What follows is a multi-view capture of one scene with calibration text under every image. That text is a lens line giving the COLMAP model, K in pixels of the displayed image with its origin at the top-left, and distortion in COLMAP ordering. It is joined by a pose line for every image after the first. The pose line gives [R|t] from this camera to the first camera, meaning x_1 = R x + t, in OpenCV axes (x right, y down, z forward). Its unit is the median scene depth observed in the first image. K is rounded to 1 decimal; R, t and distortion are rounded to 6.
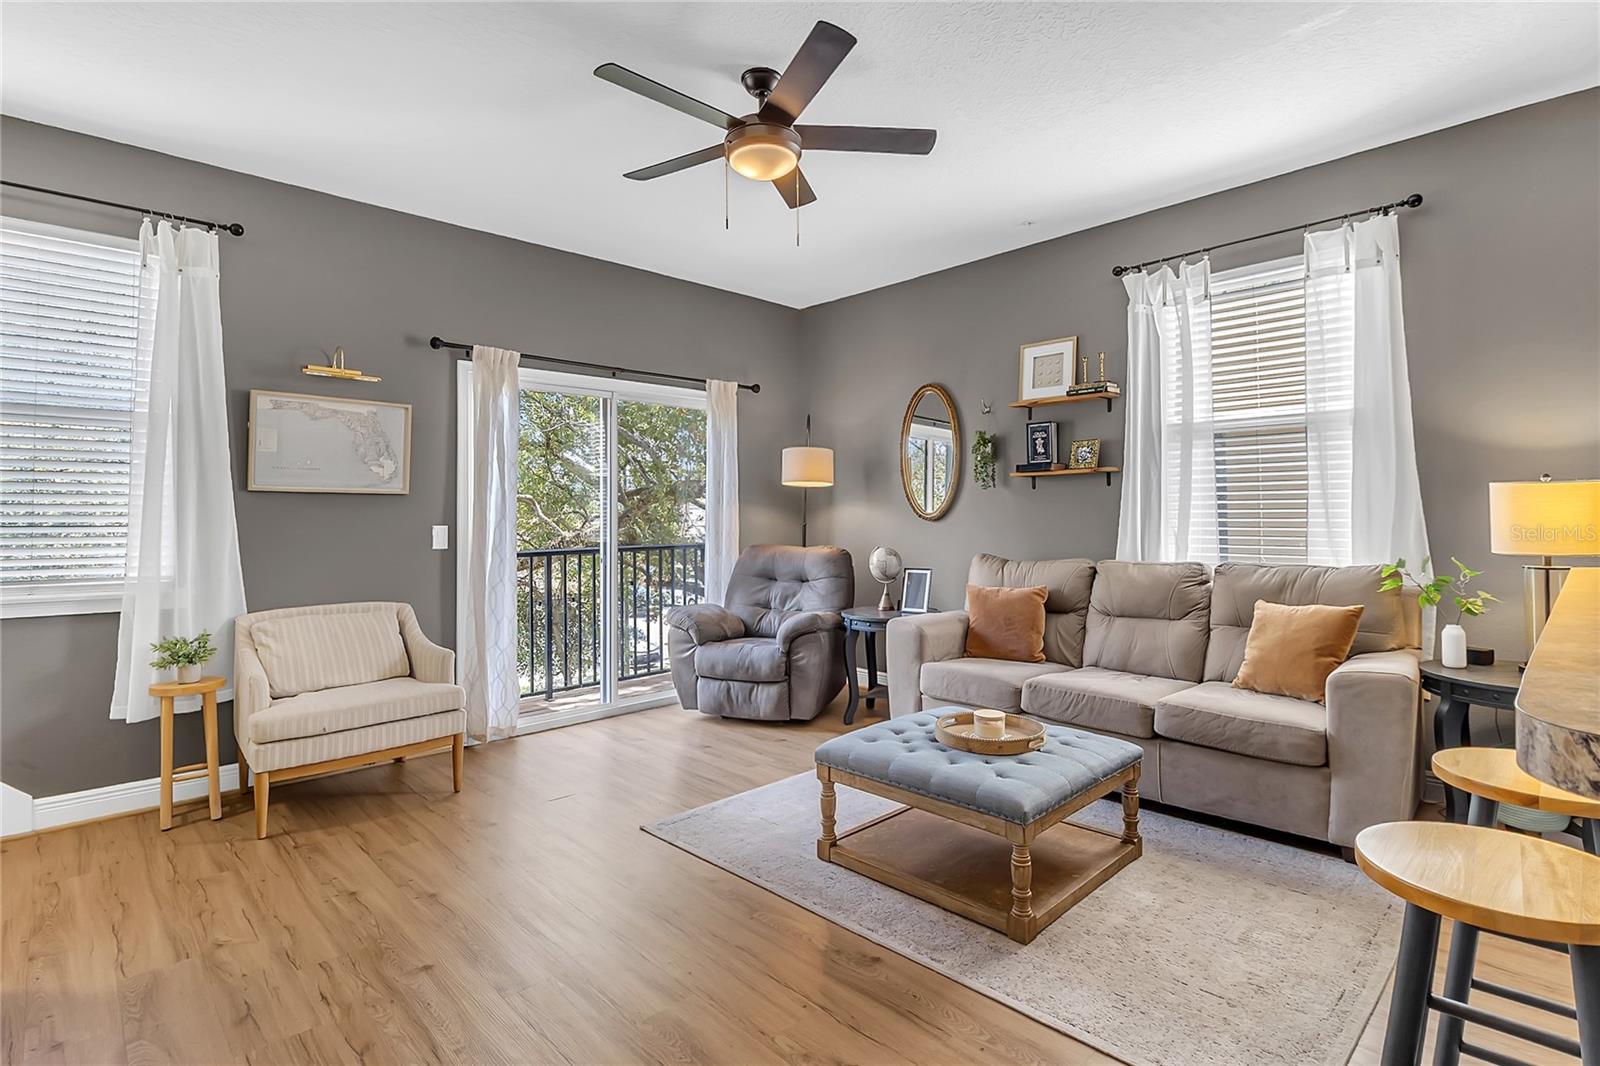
lens RADIAL K [[795.3, 0, 821.8], [0, 795.3, 504.9], [0, 0, 1]] dist [-0.001450, -0.001085]
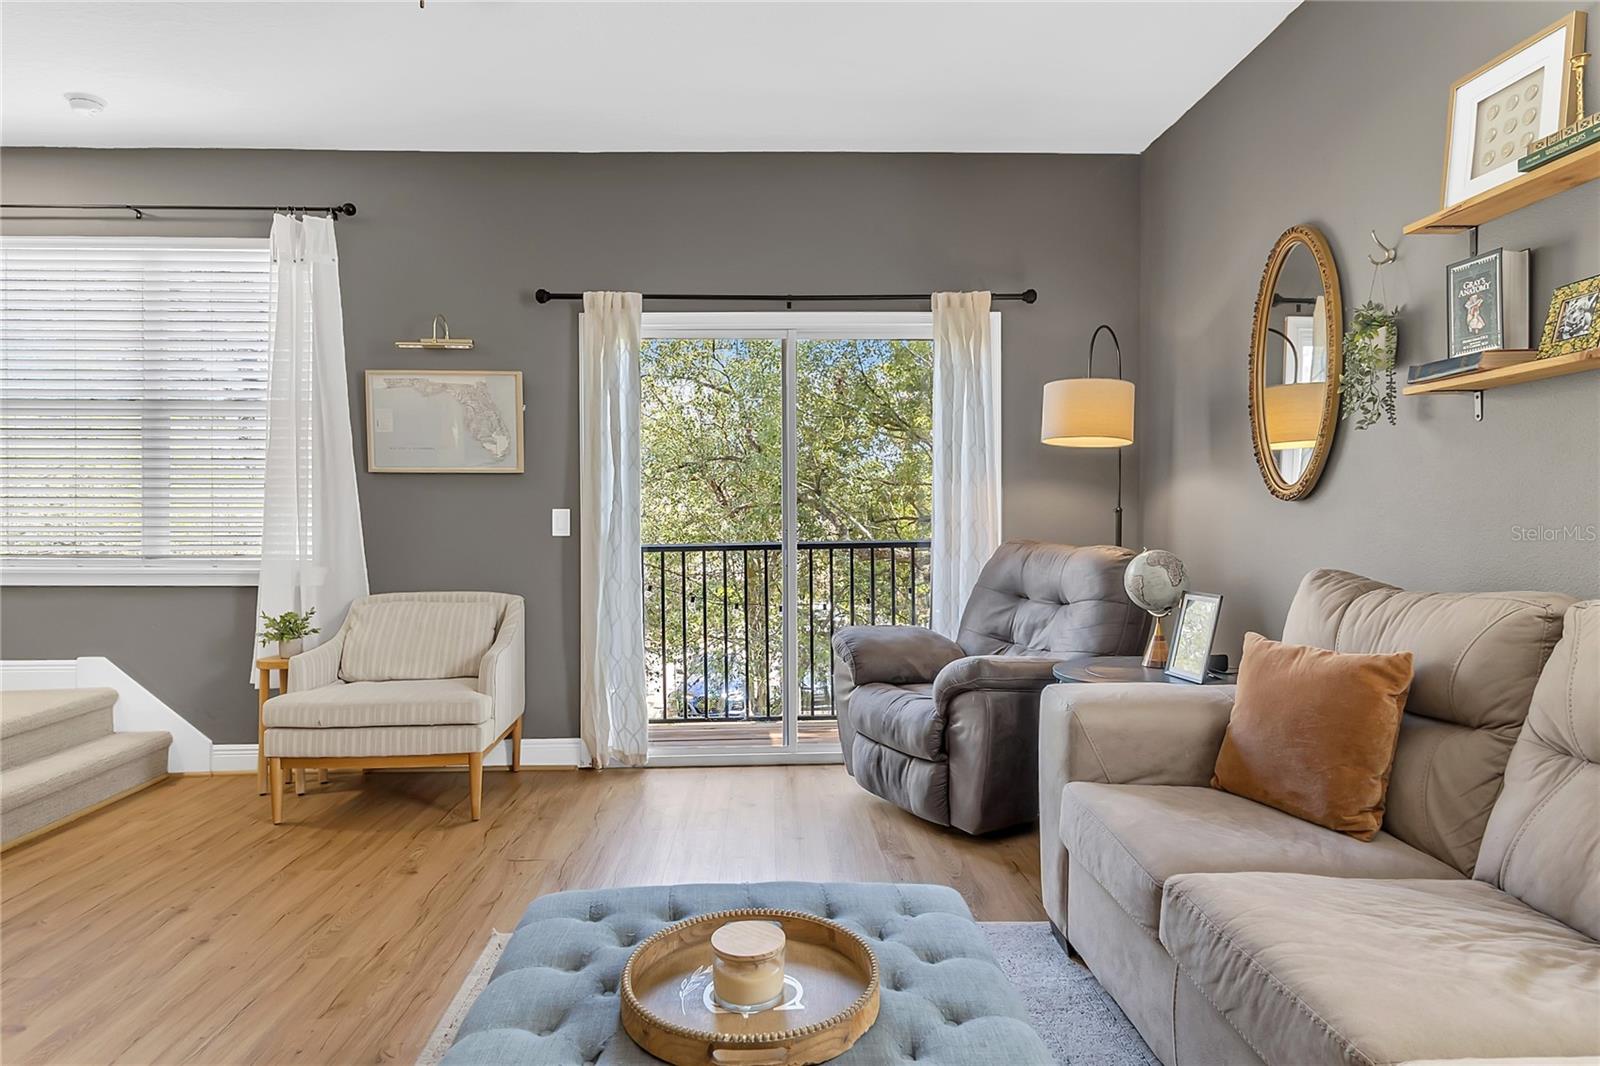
lens RADIAL K [[900.0, 0, 773.4], [0, 900.0, 533.6], [0, 0, 1]] dist [0.003518, -0.012173]
pose [[0.730811, 0.015503, -0.682404, 0.359236], [0.011639, 0.999314, 0.035167, 0.021165], [0.682481, -0.033643, 0.730129, 0.446365]]
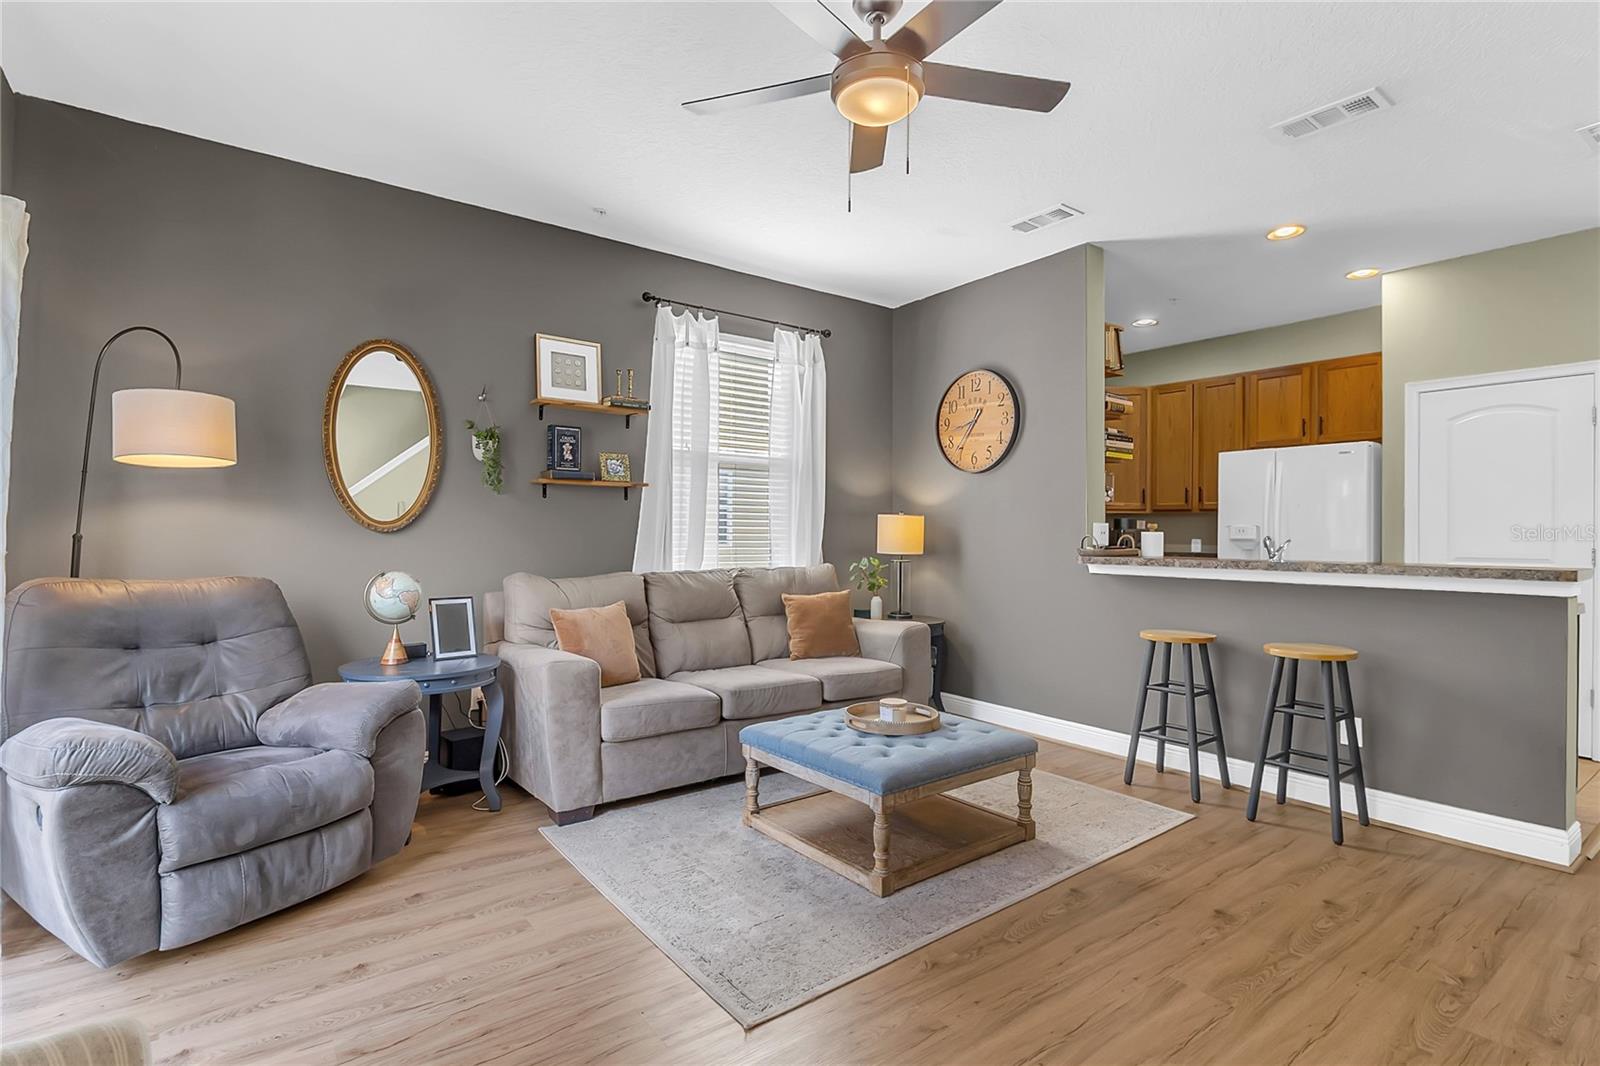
lens RADIAL K [[762.5, 0, 800.0], [0, 762.5, 533.0], [0, 0, 1]] dist [0.002490, -0.009623]
pose [[0.128499, 0.008628, 0.991672, -0.614061], [-0.023681, 0.999704, -0.005629, 0.019355], [-0.991427, -0.022760, 0.128665, 0.678887]]
